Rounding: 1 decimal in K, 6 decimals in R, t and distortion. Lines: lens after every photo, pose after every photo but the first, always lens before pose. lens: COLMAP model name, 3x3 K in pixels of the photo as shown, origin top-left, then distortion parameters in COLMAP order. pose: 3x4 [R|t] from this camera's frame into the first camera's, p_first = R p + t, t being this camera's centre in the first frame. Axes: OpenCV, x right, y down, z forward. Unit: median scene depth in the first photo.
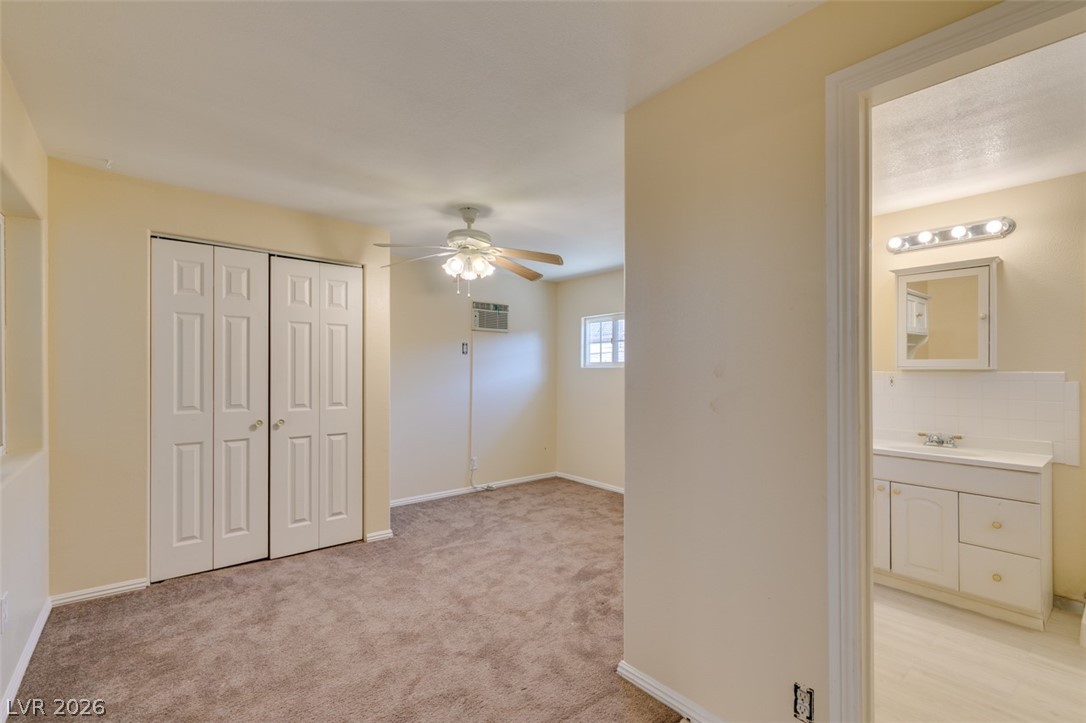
lens RADIAL K [[489.1, 0, 547.9], [0, 489.1, 366.9], [0, 0, 1]] dist [0.005244, -0.002083]
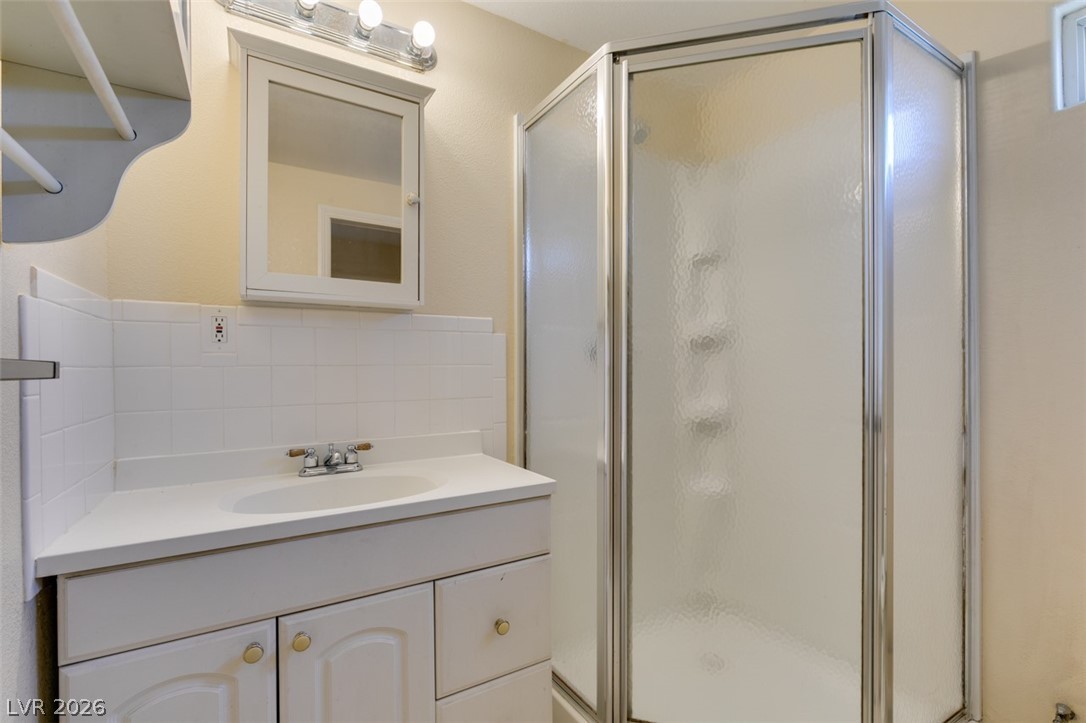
lens RADIAL K [[489.1, 0, 545.6], [0, 489.1, 362.8], [0, 0, 1]] dist [0.005244, -0.002083]
pose [[0.140560, 0.000043, 0.990072, 0.392693], [-0.010058, 0.999948, 0.001384, 0.060583], [-0.990021, -0.010152, 0.140553, 0.764814]]
